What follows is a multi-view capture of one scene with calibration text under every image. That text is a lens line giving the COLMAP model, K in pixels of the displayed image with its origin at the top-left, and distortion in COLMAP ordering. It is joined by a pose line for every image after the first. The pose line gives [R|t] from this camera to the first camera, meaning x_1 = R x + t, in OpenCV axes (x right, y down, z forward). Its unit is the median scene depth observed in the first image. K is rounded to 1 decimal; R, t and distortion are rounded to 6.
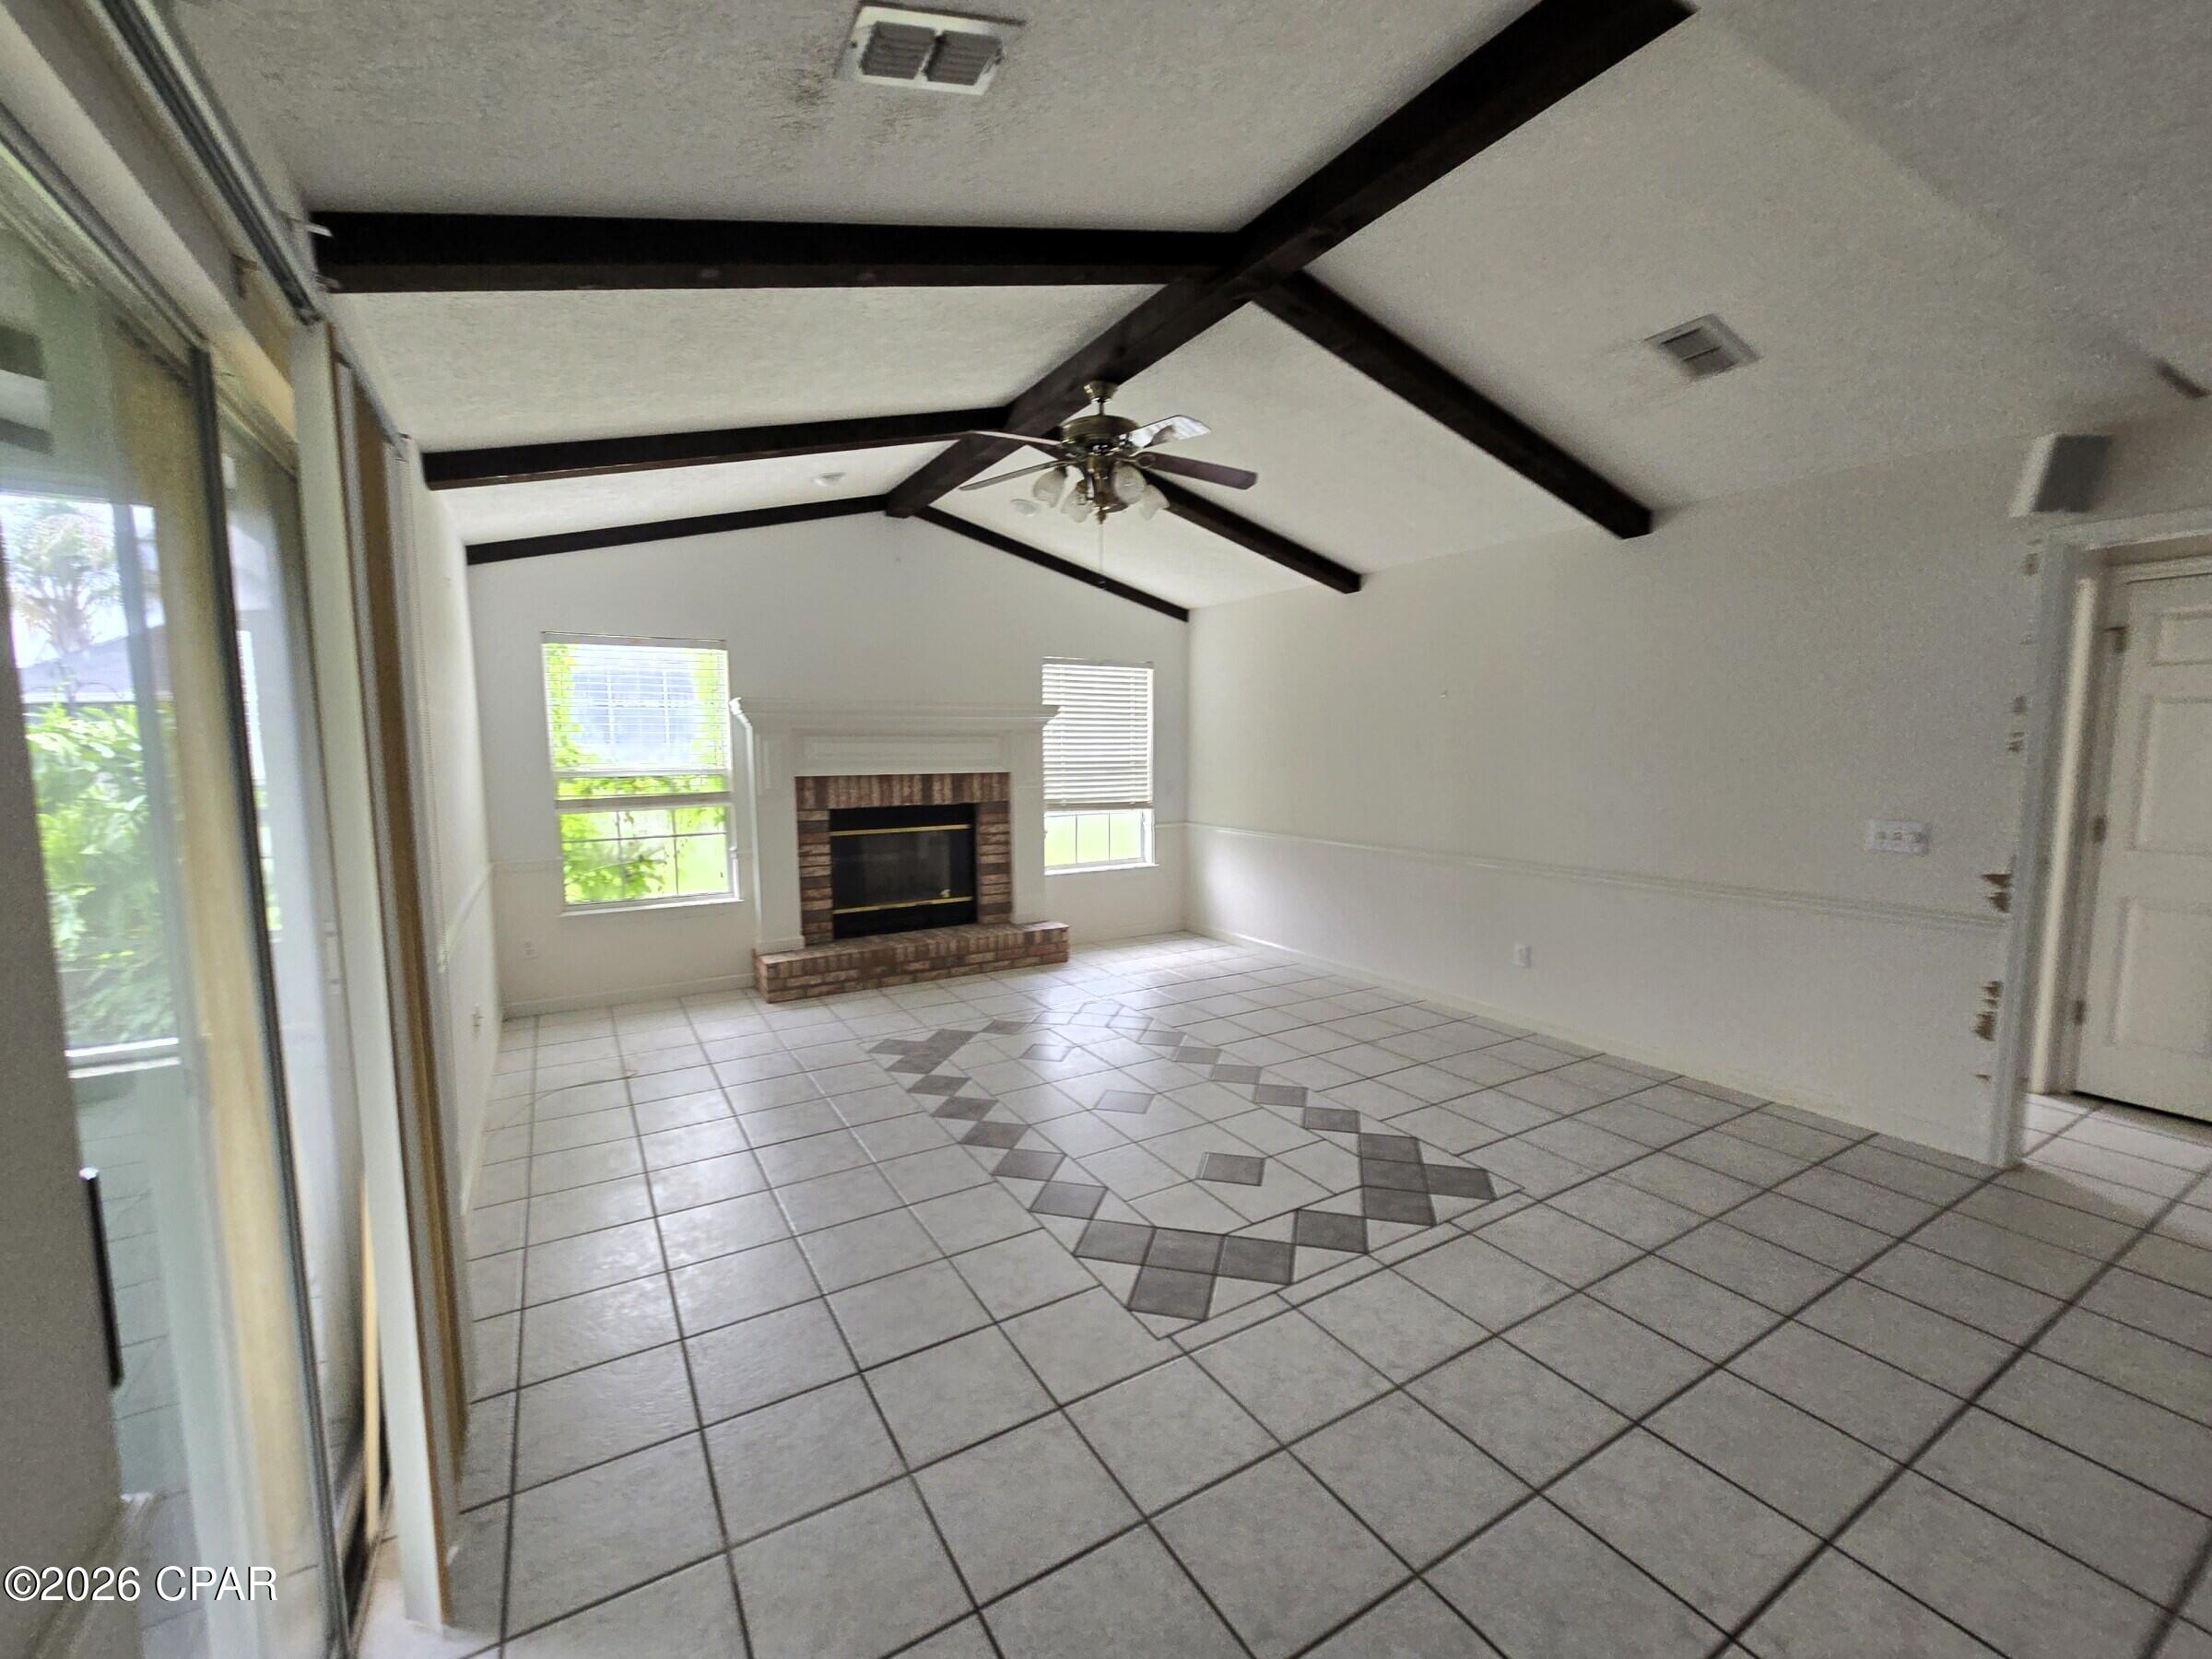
lens RADIAL K [[913.7, 0, 1103.2], [0, 913.7, 841.6], [0, 0, 1]] dist [-0.000523, -0.000023]
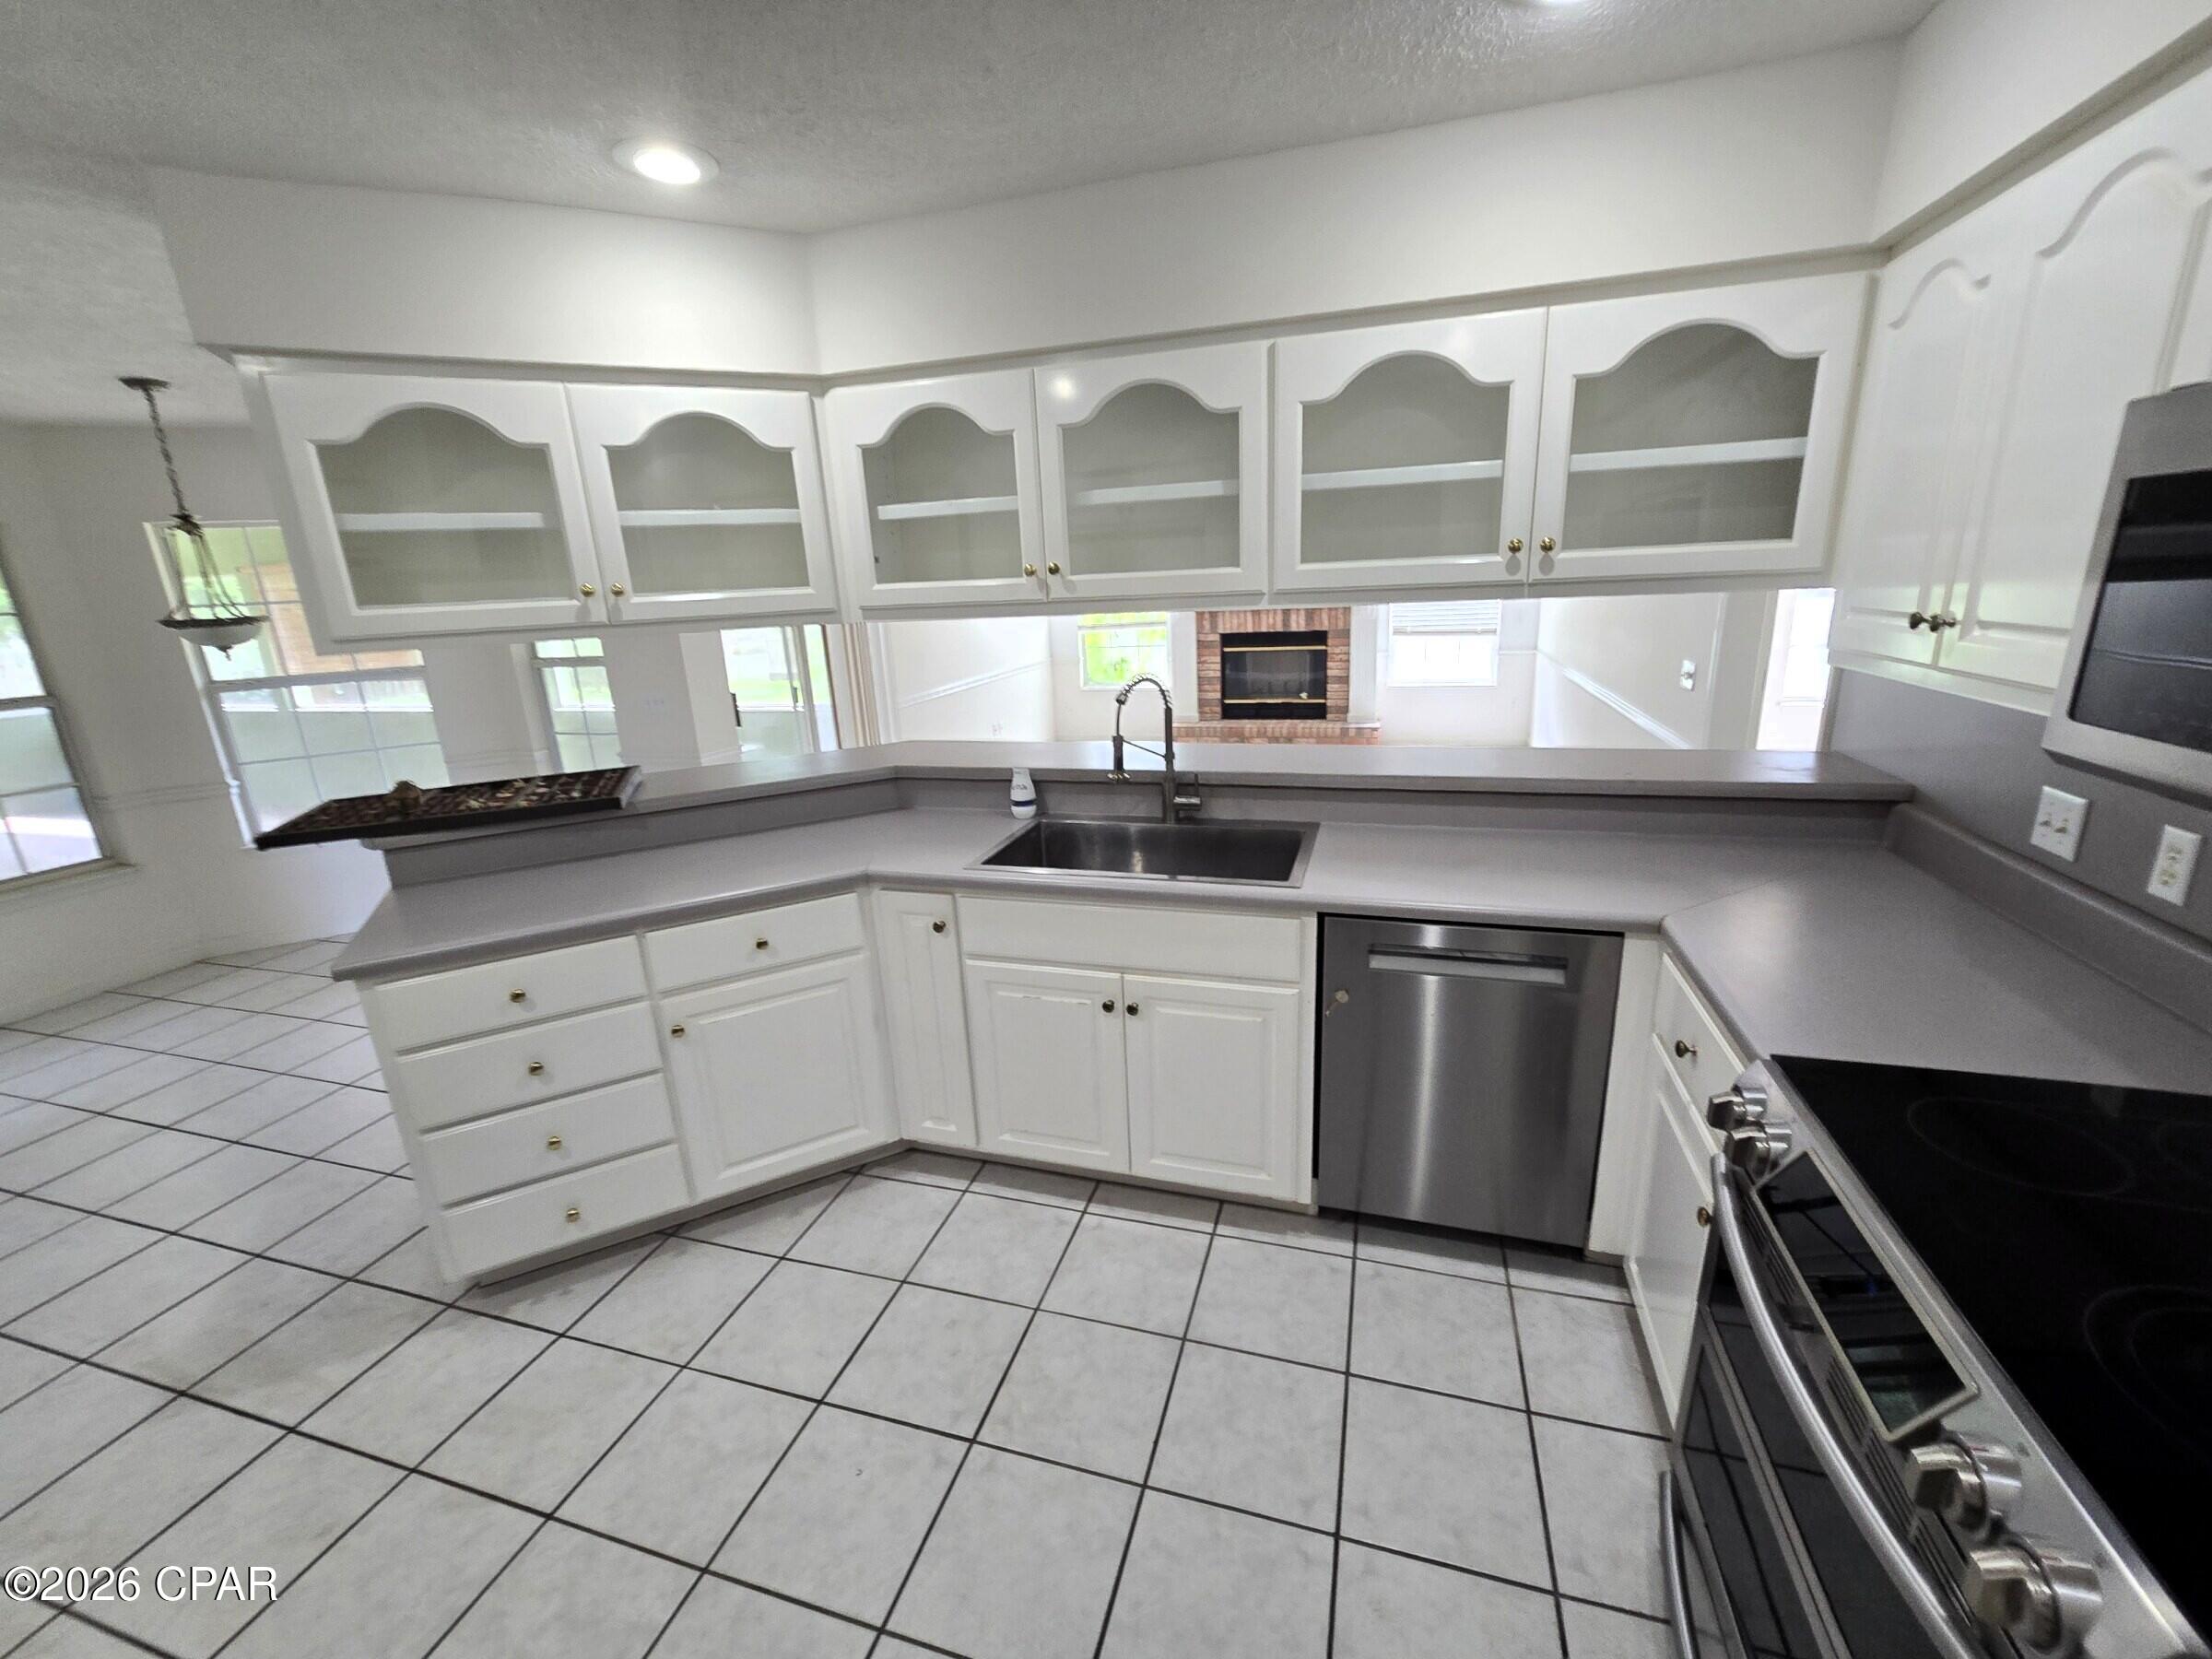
lens RADIAL K [[914.6, 0, 1081.7], [0, 914.6, 811.8], [0, 0, 1]] dist [-0.000445, 0.000515]
pose [[0.662106, 0.162476, -0.731585, 0.732456], [-0.040237, 0.982514, 0.181788, -0.010194], [0.748329, -0.090926, 0.657066, -0.211220]]
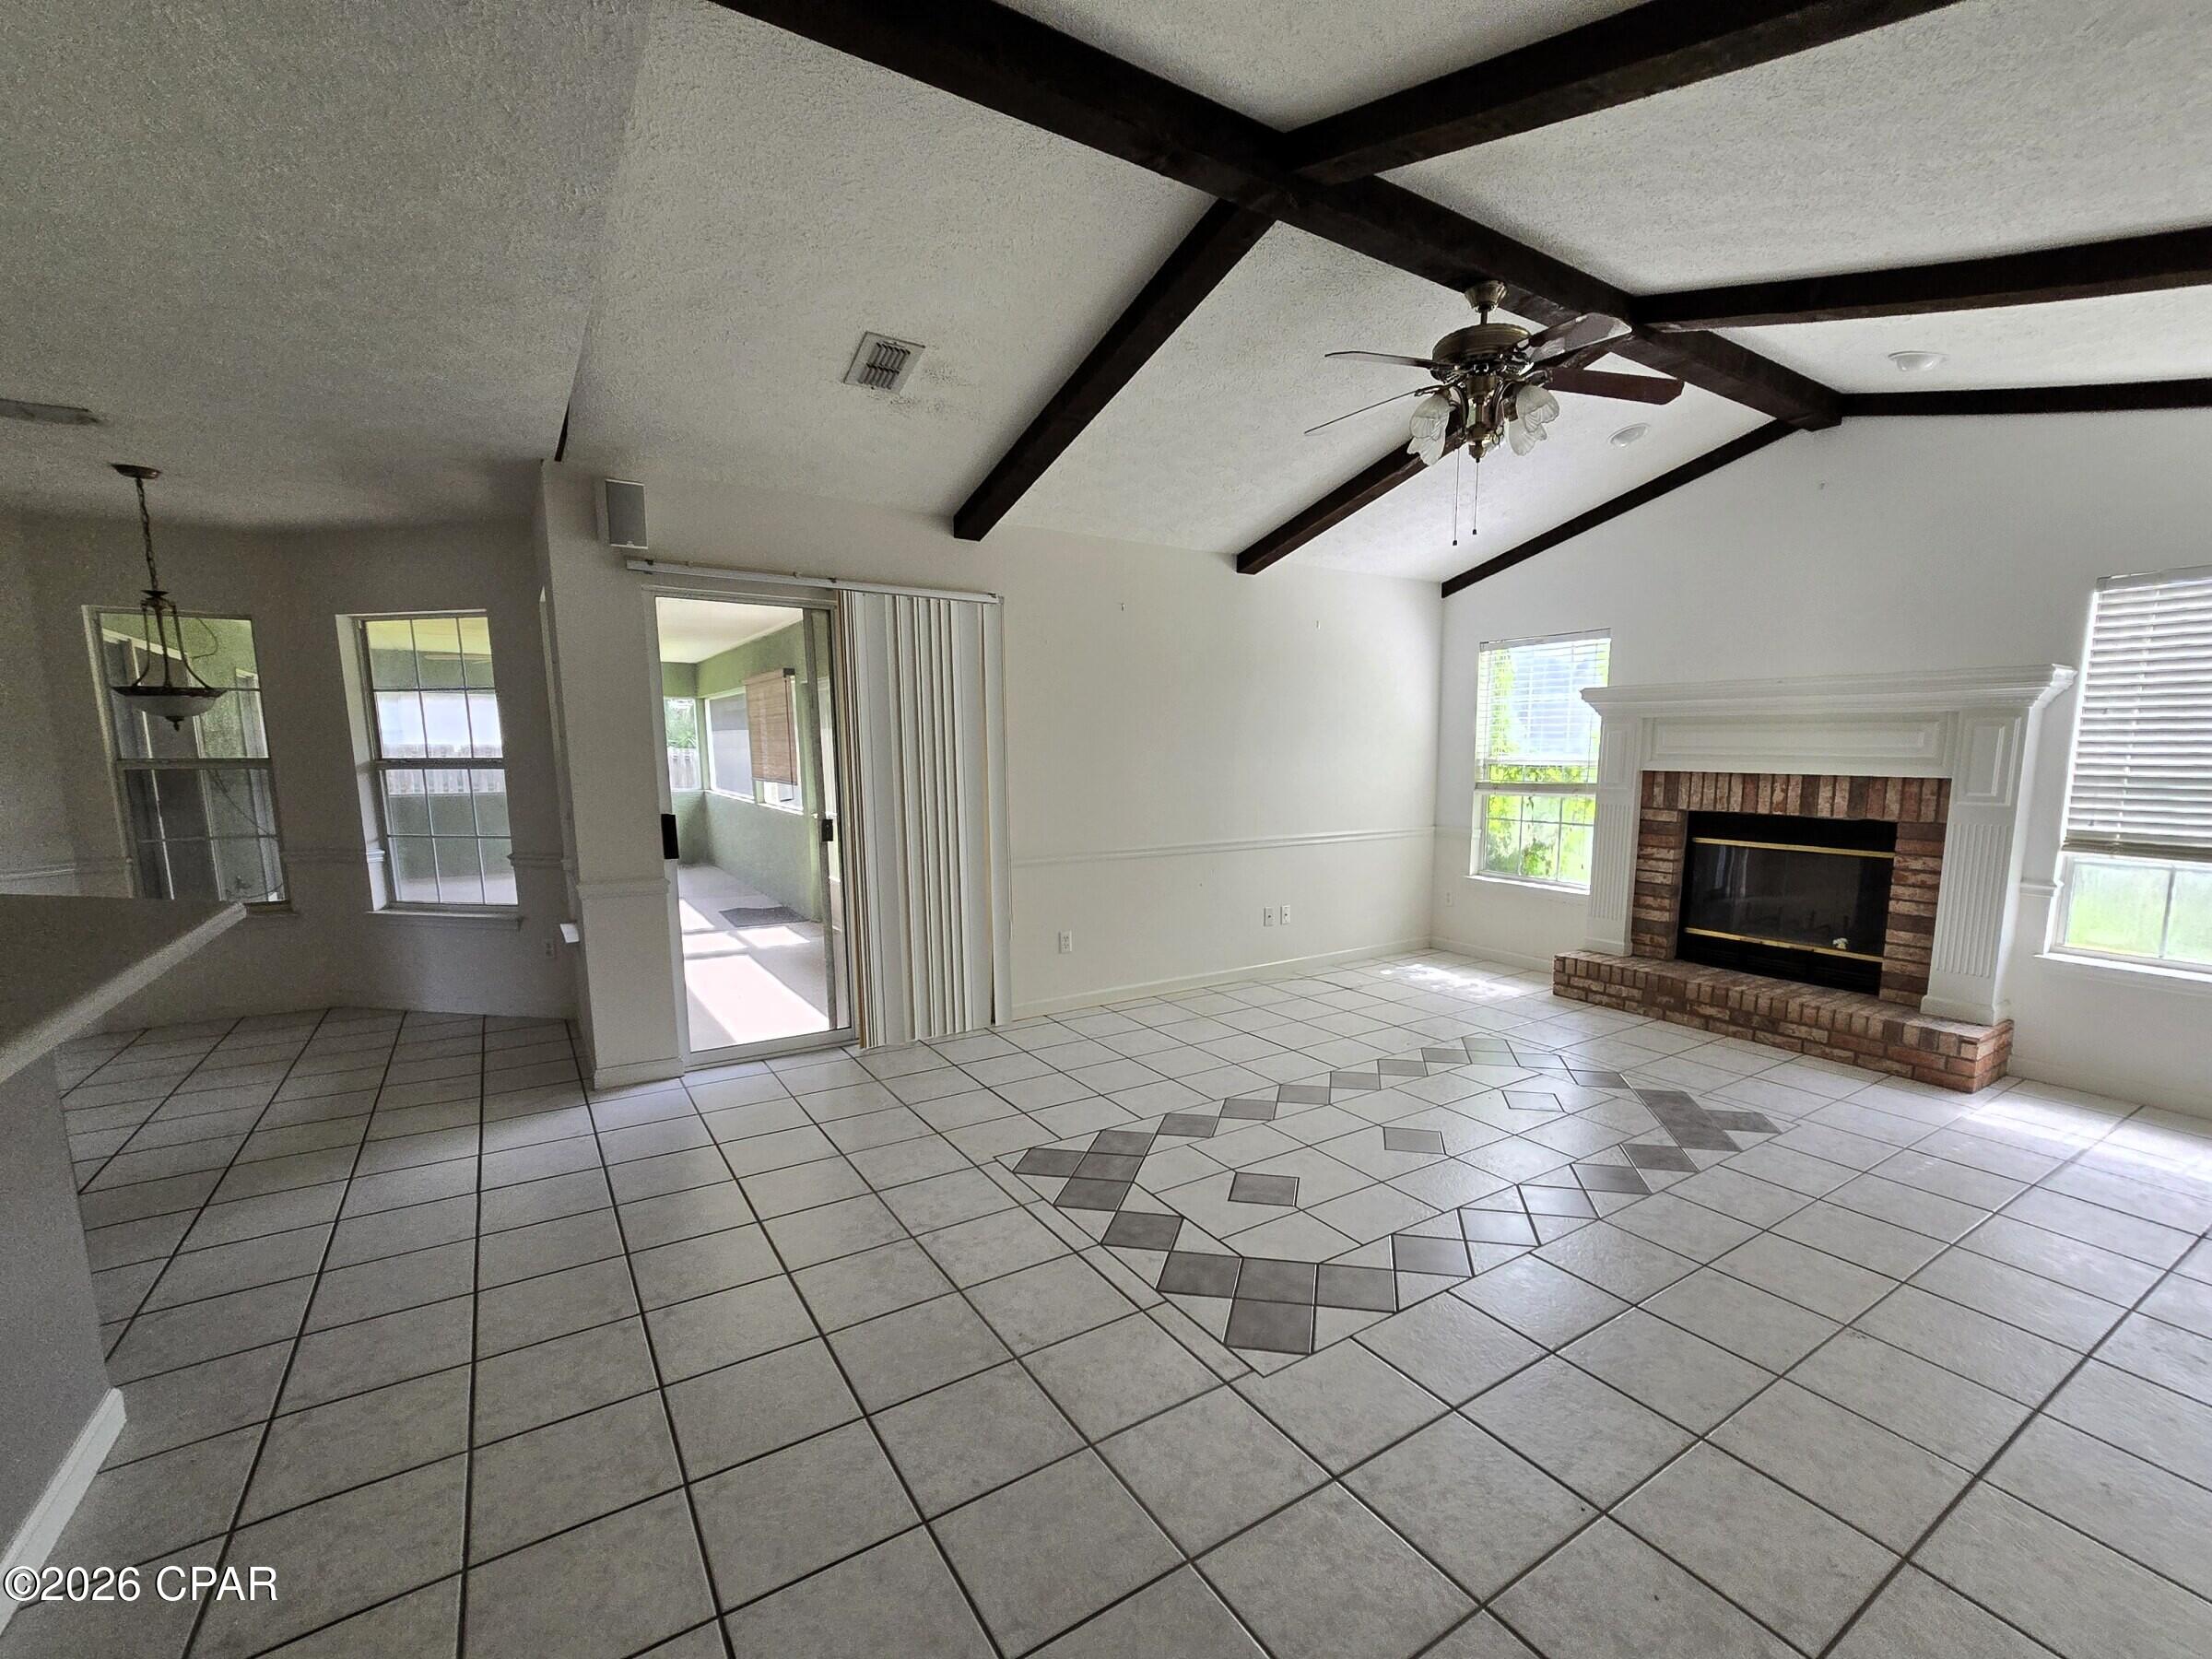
lens RADIAL K [[966.7, 0, 1172.0], [0, 966.7, 910.9], [0, 0, 1]] dist [-0.002212, -0.000103]
pose [[0.064166, 0.173908, -0.982669, 0.606183], [-0.109338, 0.979995, 0.166295, -0.042179], [0.991931, 0.096773, 0.081897, 0.459031]]
